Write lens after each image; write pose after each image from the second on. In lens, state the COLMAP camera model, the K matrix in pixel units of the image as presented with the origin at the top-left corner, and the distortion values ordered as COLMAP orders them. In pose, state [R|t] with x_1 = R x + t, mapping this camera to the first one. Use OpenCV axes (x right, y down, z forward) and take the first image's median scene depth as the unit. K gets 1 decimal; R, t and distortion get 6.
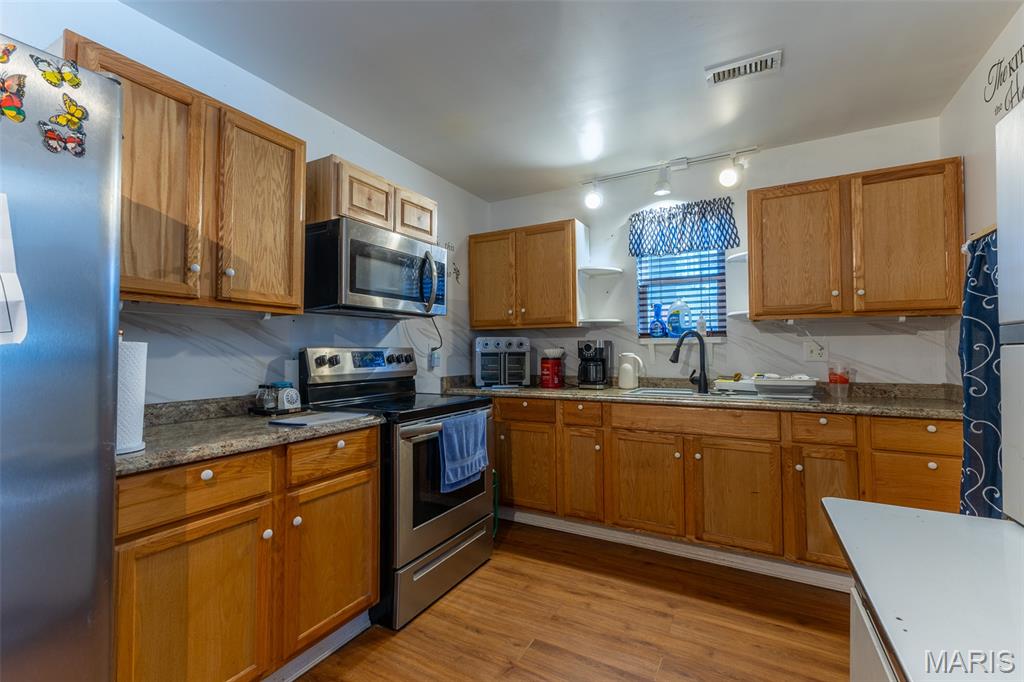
lens RADIAL K [[435.8, 0, 512.0], [0, 435.8, 341.0], [0, 0, 1]] dist [0.029597, -0.006588]
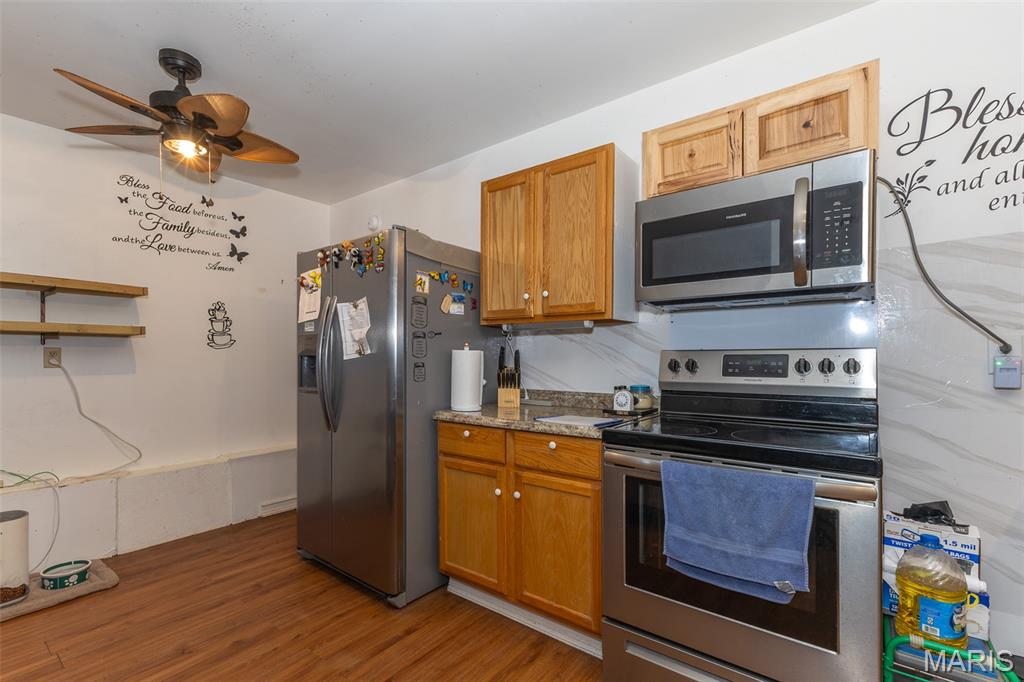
lens RADIAL K [[405.0, 0, 513.0], [0, 405.0, 365.5], [0, 0, 1]] dist [-0.000250, -0.000085]
pose [[-0.085770, 0.022662, -0.996057, 0.530170], [0.026938, 0.999429, 0.020419, 0.026592], [0.995951, -0.025081, -0.086331, 0.947939]]
